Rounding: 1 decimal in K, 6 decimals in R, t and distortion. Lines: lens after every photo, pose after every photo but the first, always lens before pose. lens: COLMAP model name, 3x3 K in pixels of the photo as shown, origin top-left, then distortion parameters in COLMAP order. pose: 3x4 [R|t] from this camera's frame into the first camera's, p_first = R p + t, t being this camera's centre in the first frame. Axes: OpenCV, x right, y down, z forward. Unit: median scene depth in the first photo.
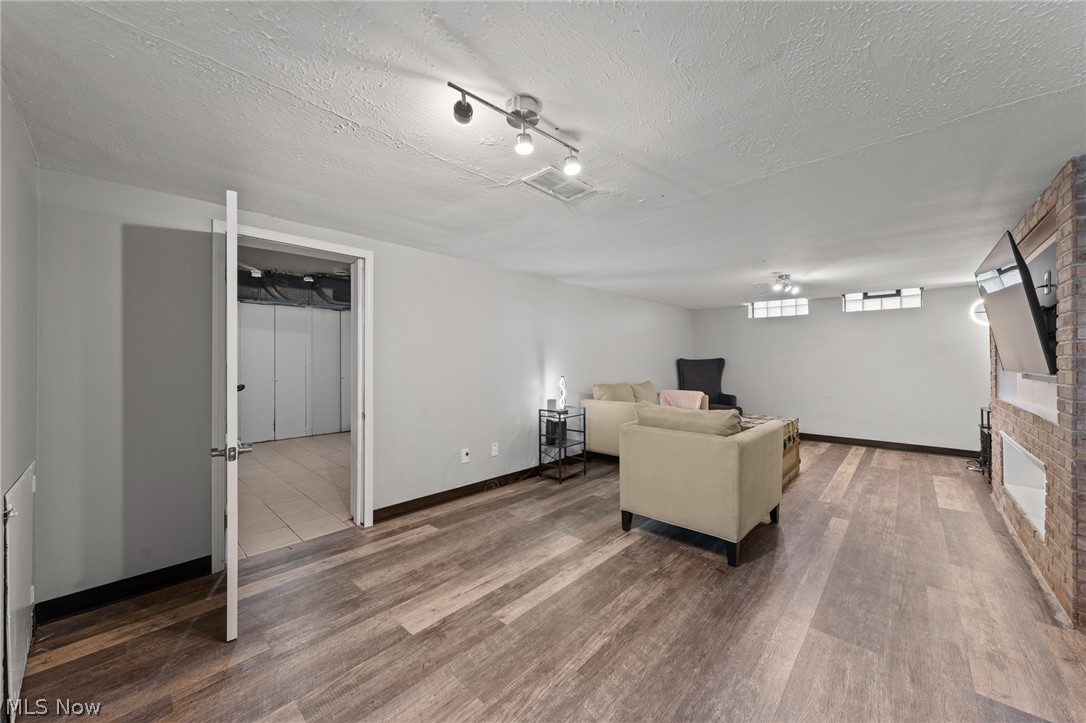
lens RADIAL K [[396.5, 0, 546.4], [0, 396.5, 358.6], [0, 0, 1]] dist [-0.001493, -0.000098]
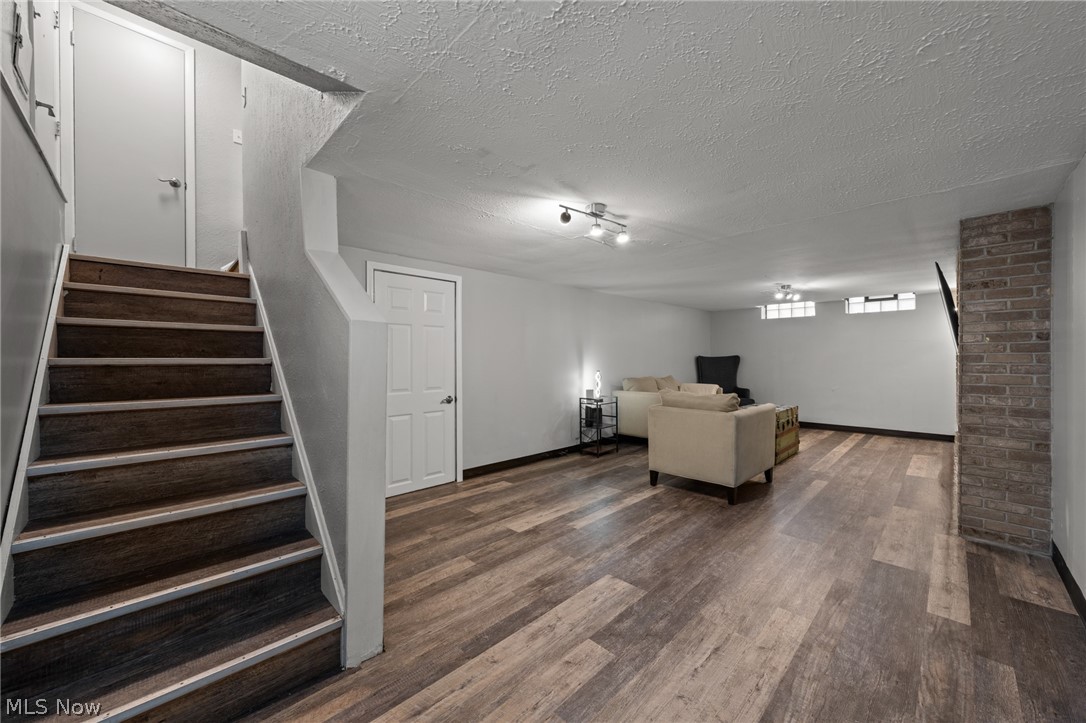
lens RADIAL K [[407.7, 0, 547.4], [0, 407.7, 360.4], [0, 0, 1]] dist [0.000343, 0.000068]
pose [[0.999218, -0.002472, -0.039472, -0.085013], [0.002873, 0.999945, 0.010117, -0.000415], [0.039445, -0.010222, 0.999169, -0.322859]]
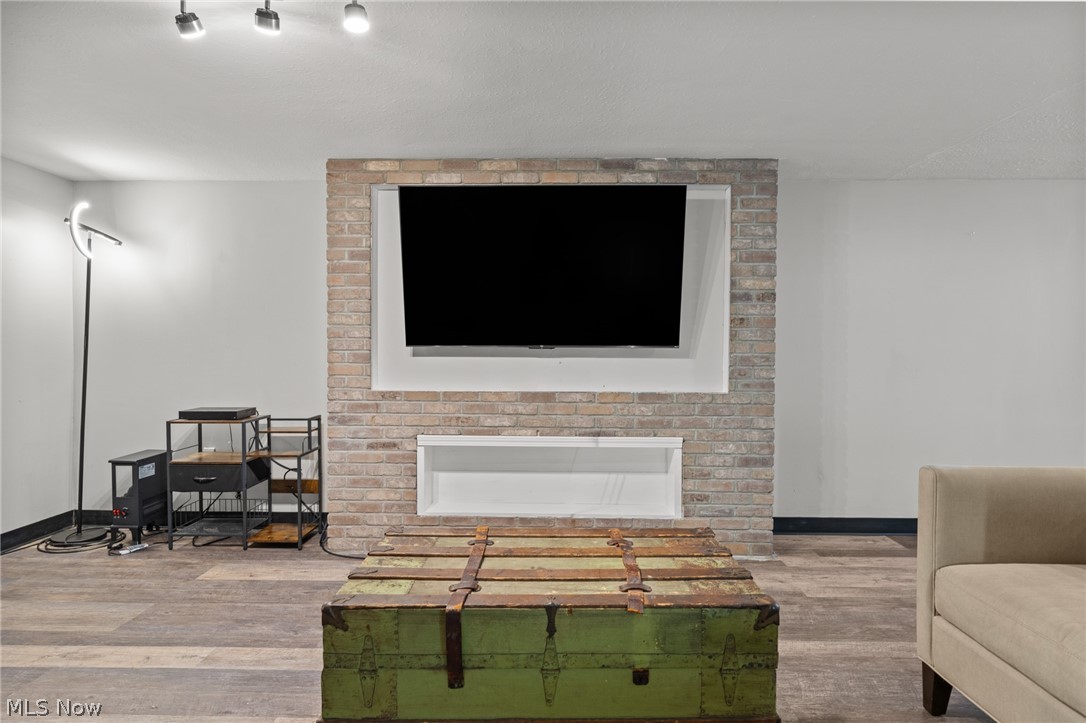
lens RADIAL K [[581.0, 0, 542.0], [0, 581.0, 358.5], [0, 0, 1]] dist [0.003915, 0.000871]
pose [[-0.666391, -0.019325, 0.745352, 0.273628], [-0.009017, 0.999800, 0.017861, 0.031436], [-0.745548, 0.005181, -0.666432, 1.456349]]
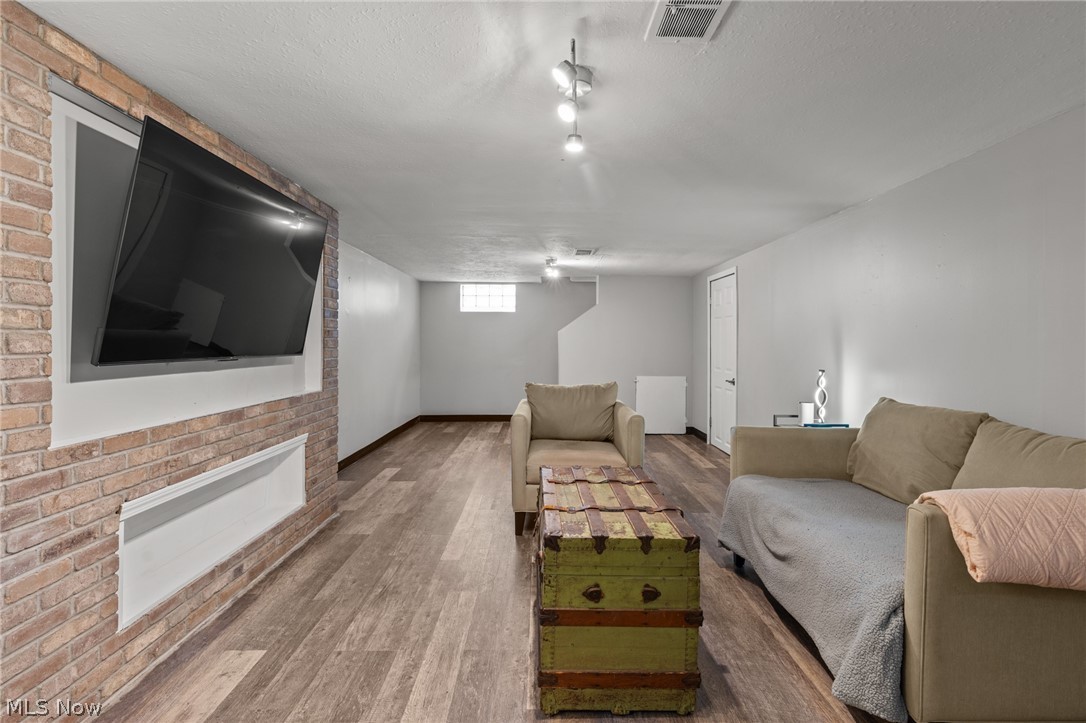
lens RADIAL K [[517.7, 0, 546.3], [0, 517.7, 344.7], [0, 0, 1]] dist [-0.000871, 0.000224]
pose [[-0.725970, -0.001787, -0.687724, 1.168292], [-0.002540, 0.999997, 0.000082, 0.008418], [0.687721, 0.001806, -0.725972, 1.667159]]
